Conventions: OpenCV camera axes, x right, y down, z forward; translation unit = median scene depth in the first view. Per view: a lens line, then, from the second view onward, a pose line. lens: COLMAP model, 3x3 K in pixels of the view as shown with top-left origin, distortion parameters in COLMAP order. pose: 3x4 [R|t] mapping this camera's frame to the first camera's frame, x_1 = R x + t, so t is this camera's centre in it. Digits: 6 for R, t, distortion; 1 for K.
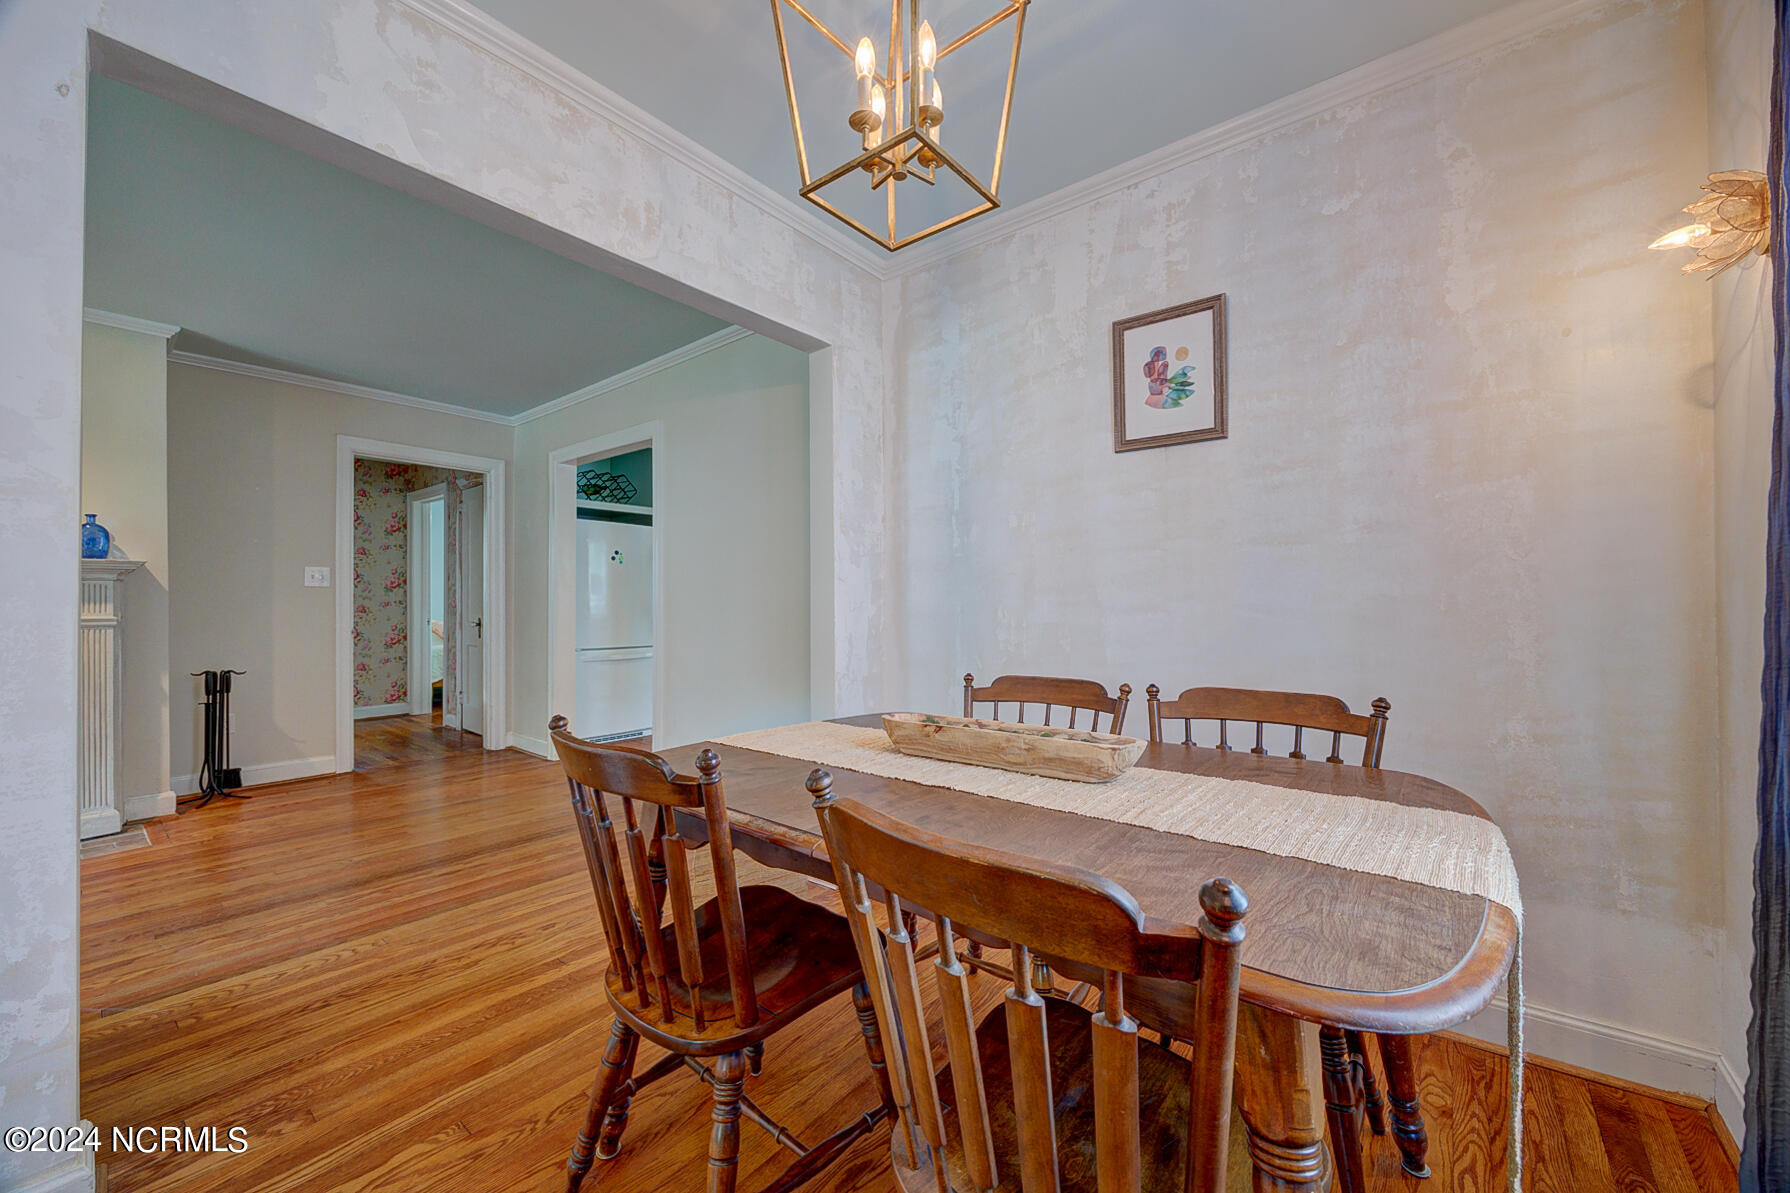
lens RADIAL K [[710.8, 0, 897.4], [0, 710.8, 591.0], [0, 0, 1]] dist [0.000701, 0.000277]
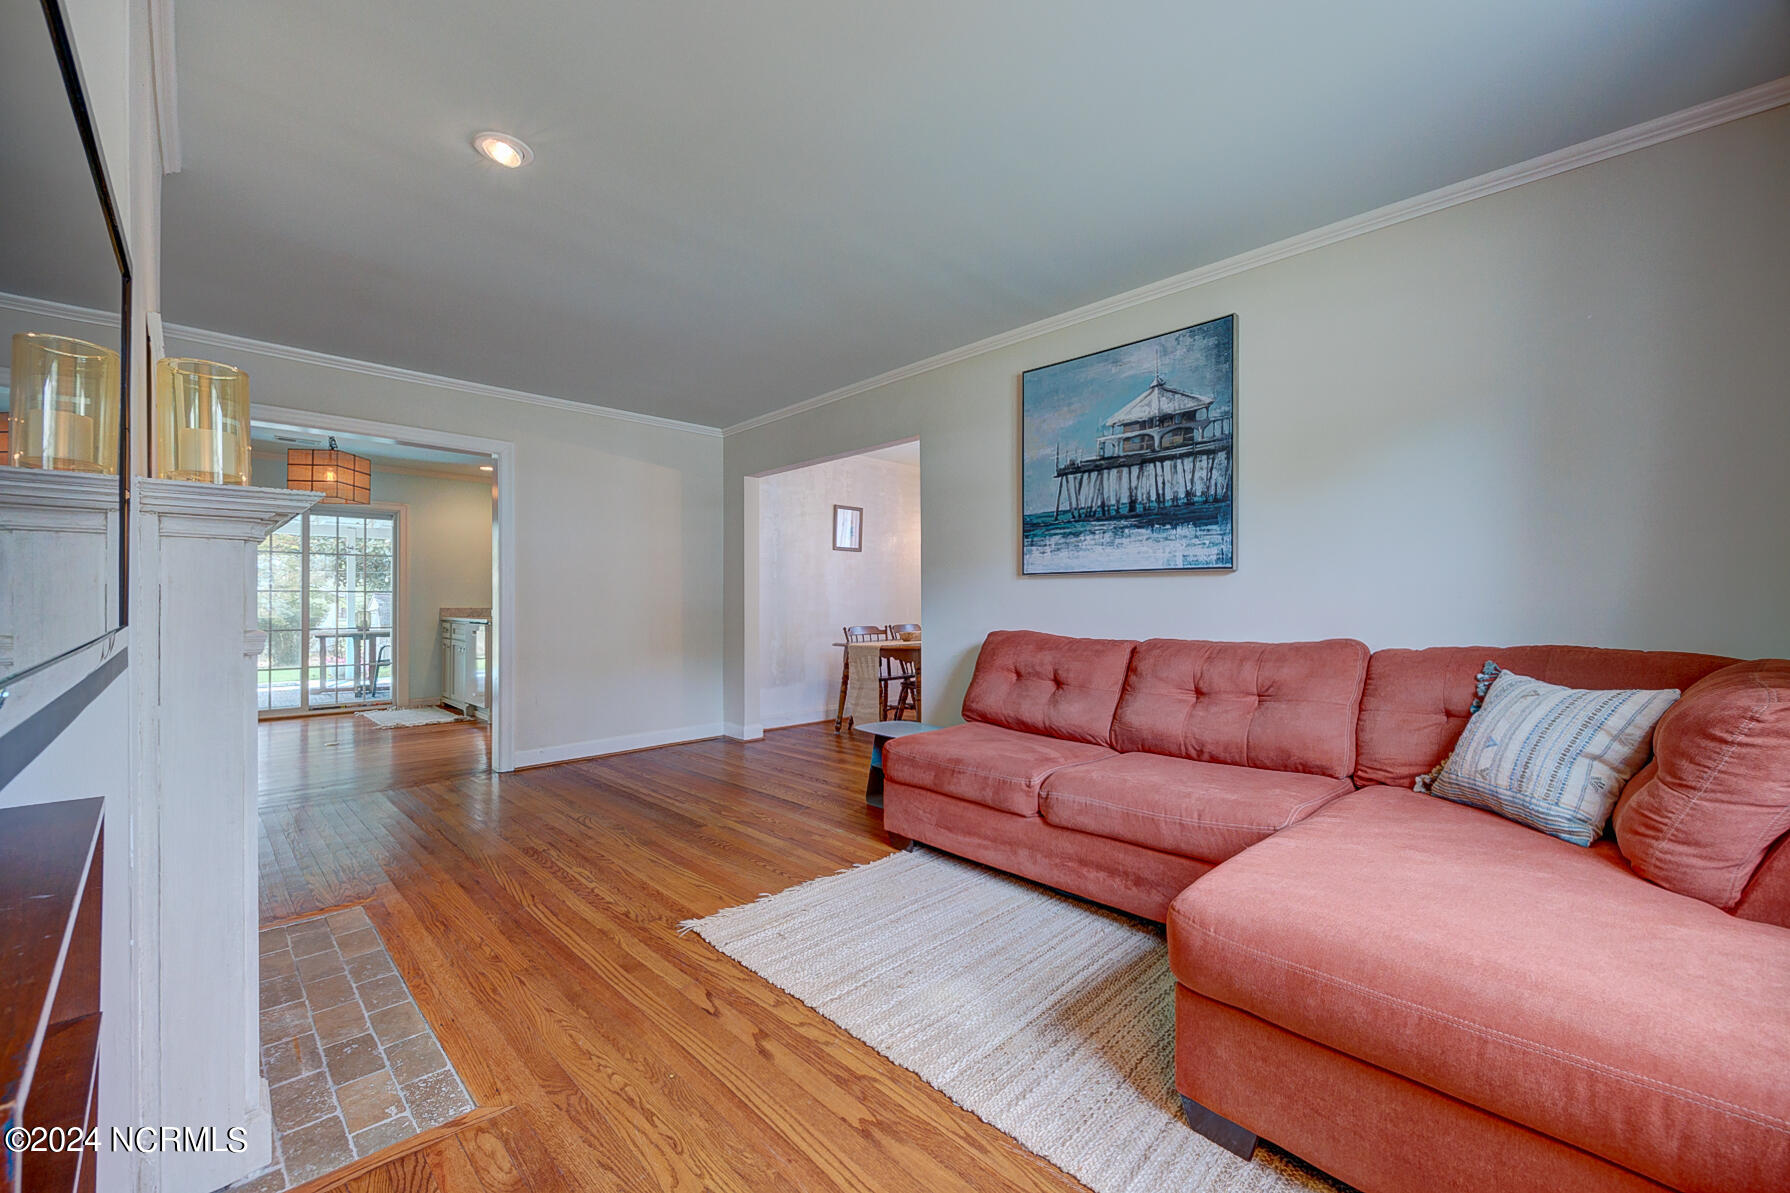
lens RADIAL K [[710.8, 0, 891.3], [0, 710.8, 600.4], [0, 0, 1]] dist [0.000701, 0.000277]
pose [[0.109282, 0.011810, 0.993941, -2.488902], [-0.010264, 0.999890, -0.010752, 0.033152], [-0.993958, -0.009027, 0.109391, 0.464852]]
